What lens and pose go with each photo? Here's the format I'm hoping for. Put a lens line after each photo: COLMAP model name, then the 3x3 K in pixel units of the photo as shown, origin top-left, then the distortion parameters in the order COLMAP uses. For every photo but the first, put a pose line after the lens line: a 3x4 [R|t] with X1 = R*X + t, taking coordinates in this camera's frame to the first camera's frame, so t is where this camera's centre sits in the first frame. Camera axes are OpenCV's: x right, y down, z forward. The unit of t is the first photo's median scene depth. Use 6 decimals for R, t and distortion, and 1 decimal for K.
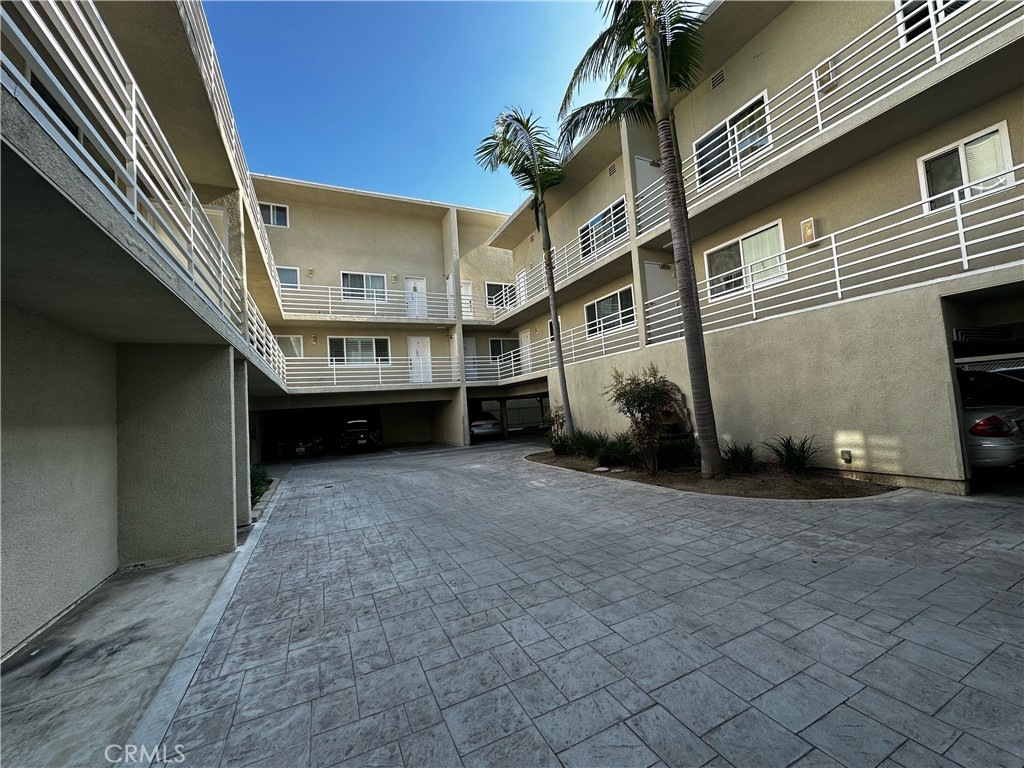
lens RADIAL K [[413.6, 0, 515.0], [0, 413.6, 383.6], [0, 0, 1]] dist [-0.003165, 0.000989]
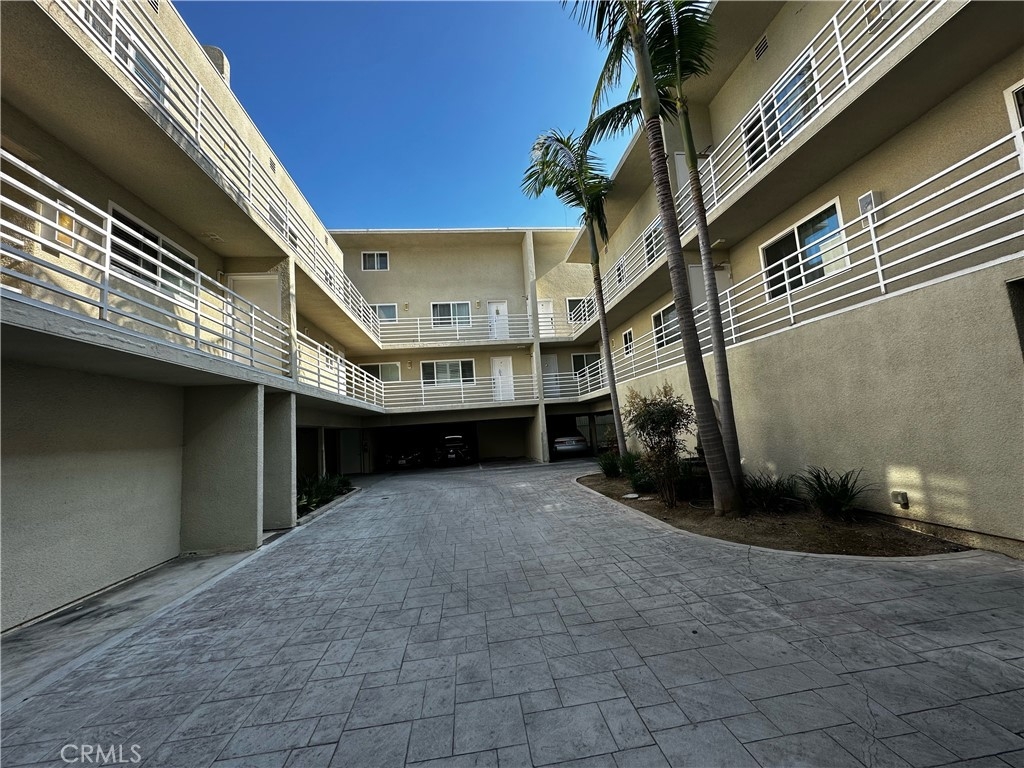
lens RADIAL K [[413.6, 0, 512.2], [0, 413.6, 383.6], [0, 0, 1]] dist [-0.003165, 0.000989]
pose [[0.944939, -0.033506, -0.325526, 0.352533], [0.024098, 0.999168, -0.032892, -0.026378], [0.326357, 0.023237, 0.944961, 0.043177]]
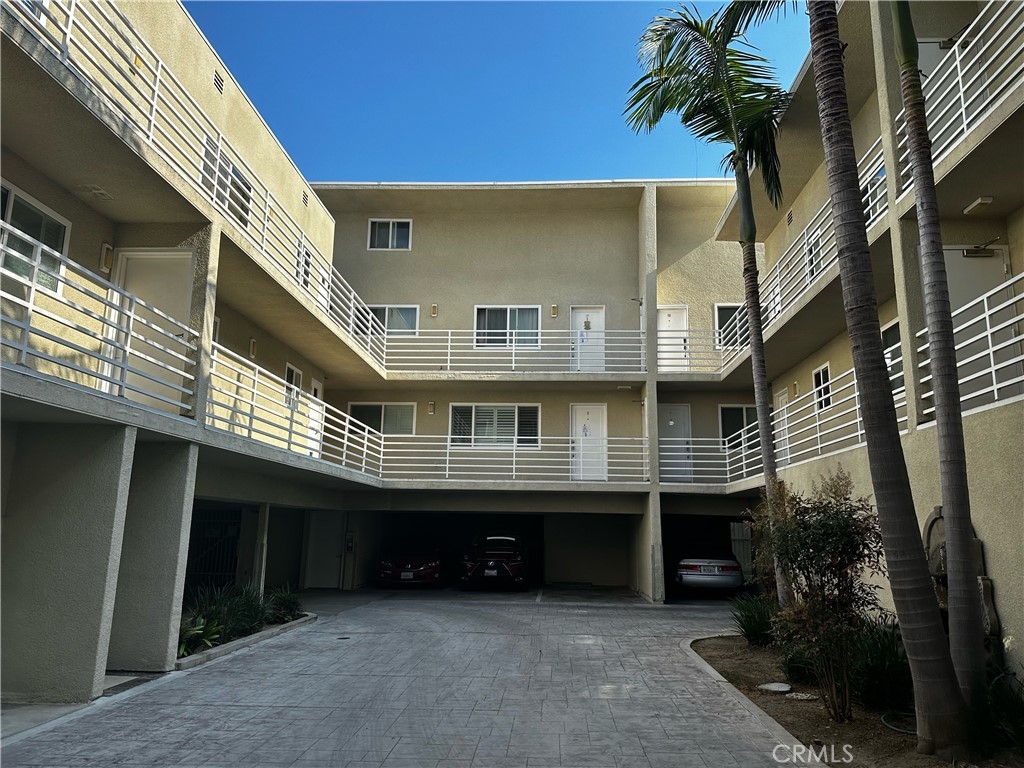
lens RADIAL K [[720.2, 0, 515.5], [0, 720.2, 391.3], [0, 0, 1]] dist [0.060346, -0.070424]
pose [[0.873836, -0.012511, -0.486060, 0.472166], [-0.046461, 0.992946, -0.109085, -0.032078], [0.483996, 0.117905, 0.867090, 0.121668]]
